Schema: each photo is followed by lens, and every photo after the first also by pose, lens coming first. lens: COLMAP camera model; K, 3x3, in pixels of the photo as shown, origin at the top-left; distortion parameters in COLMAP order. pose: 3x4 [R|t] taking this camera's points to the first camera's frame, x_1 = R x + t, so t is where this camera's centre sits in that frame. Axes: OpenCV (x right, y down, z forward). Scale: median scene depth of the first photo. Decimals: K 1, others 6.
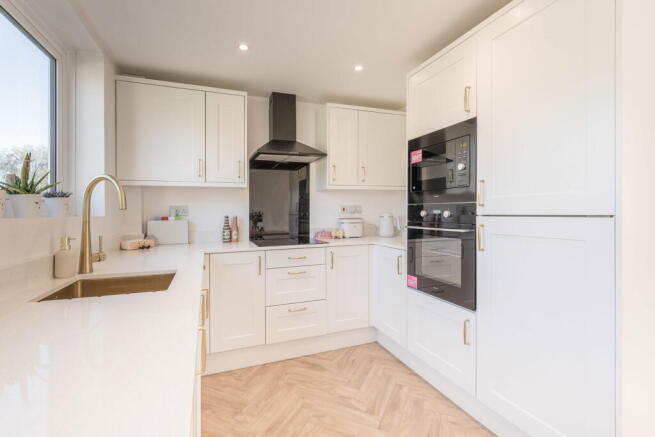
lens RADIAL K [[302.1, 0, 329.2], [0, 302.1, 207.6], [0, 0, 1]] dist [0.001851, 0.000324]
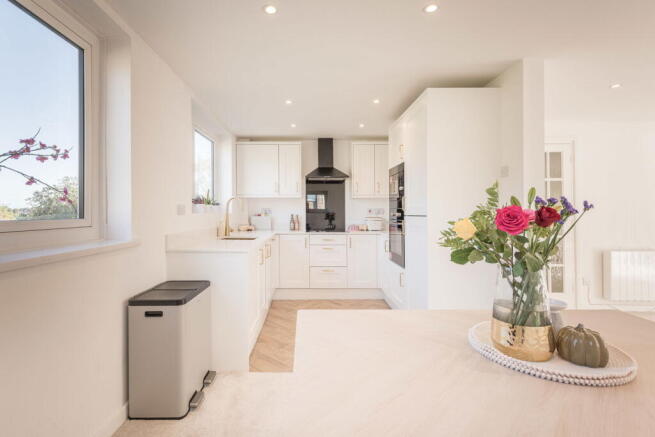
lens RADIAL K [[322.9, 0, 327.5], [0, 322.9, 218.5], [0, 0, 1]] dist [0.000557, 0.000116]
pose [[0.940722, 0.017617, -0.338722, 0.468662], [-0.006965, 0.999443, 0.032637, -0.009989], [0.339108, -0.028344, 0.940320, -0.644476]]
